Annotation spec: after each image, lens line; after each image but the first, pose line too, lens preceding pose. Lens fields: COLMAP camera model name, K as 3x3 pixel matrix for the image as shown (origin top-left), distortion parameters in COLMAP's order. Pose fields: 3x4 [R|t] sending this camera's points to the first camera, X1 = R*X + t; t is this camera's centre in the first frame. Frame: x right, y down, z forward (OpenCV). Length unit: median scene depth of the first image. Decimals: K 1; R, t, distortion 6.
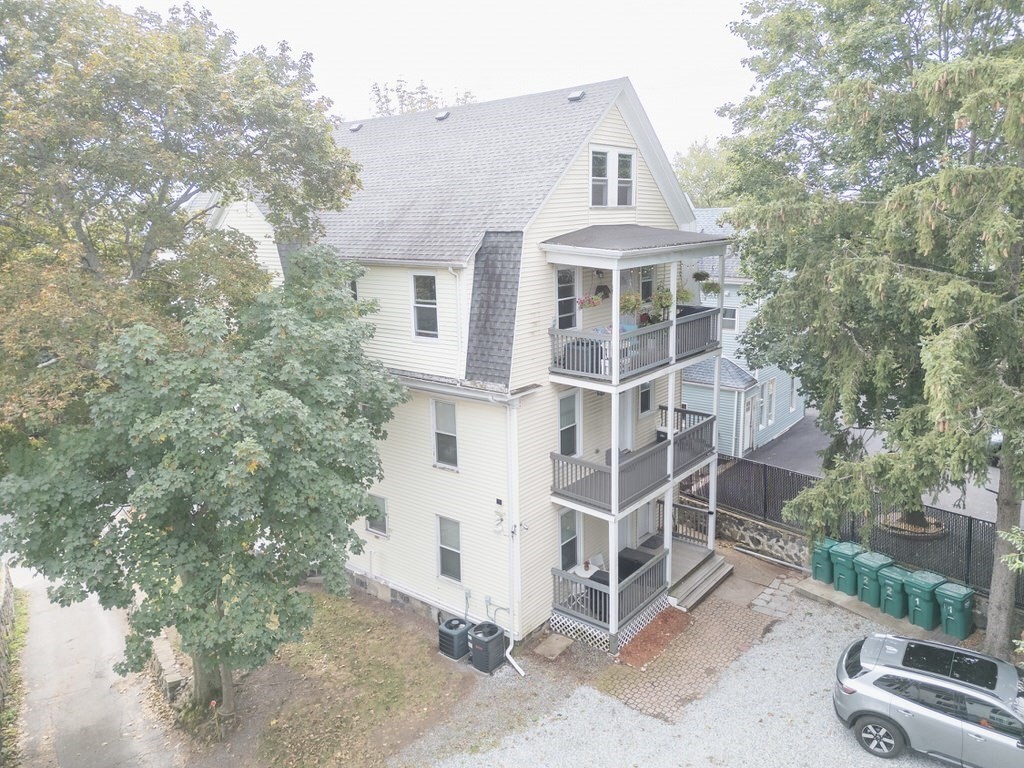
lens RADIAL K [[708.8, 0, 522.9], [0, 708.8, 382.7], [0, 0, 1]] dist [0.006284, 0.000611]
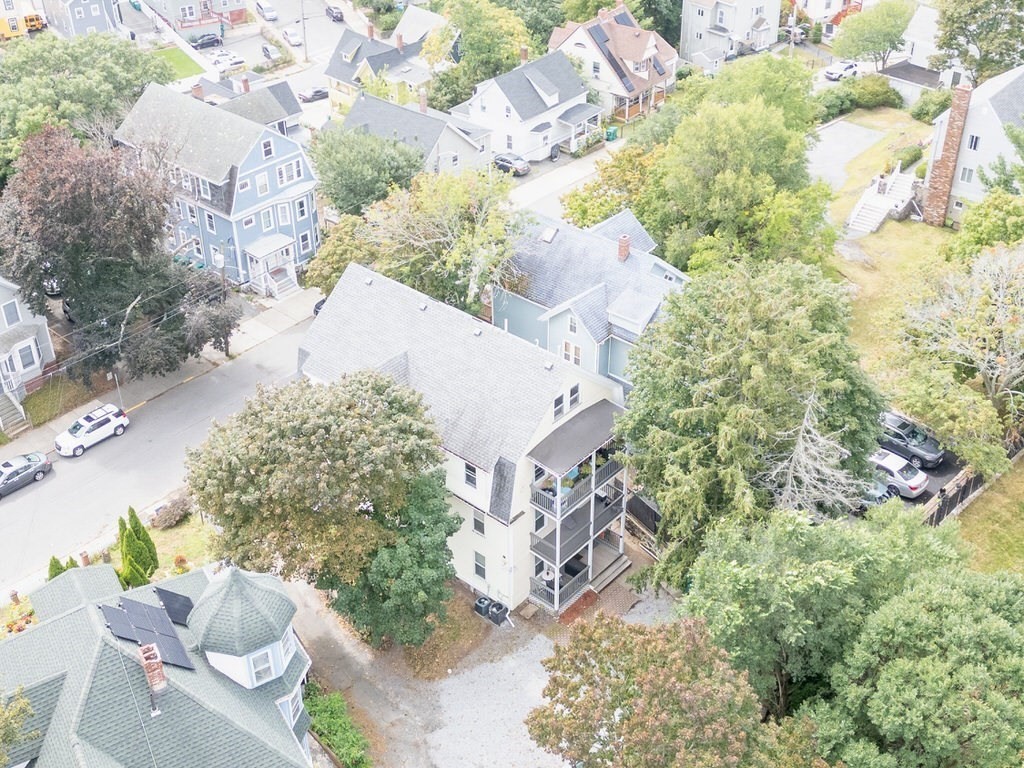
lens RADIAL K [[1067.9, 0, 512.0], [0, 1067.9, 384.0], [0, 0, 1]] dist [0.004231, -0.004891]
pose [[0.998720, 0.035484, -0.036049, 0.085146], [-0.020087, 0.932285, 0.361166, -1.438161], [0.046424, -0.359979, 0.931805, -1.762075]]
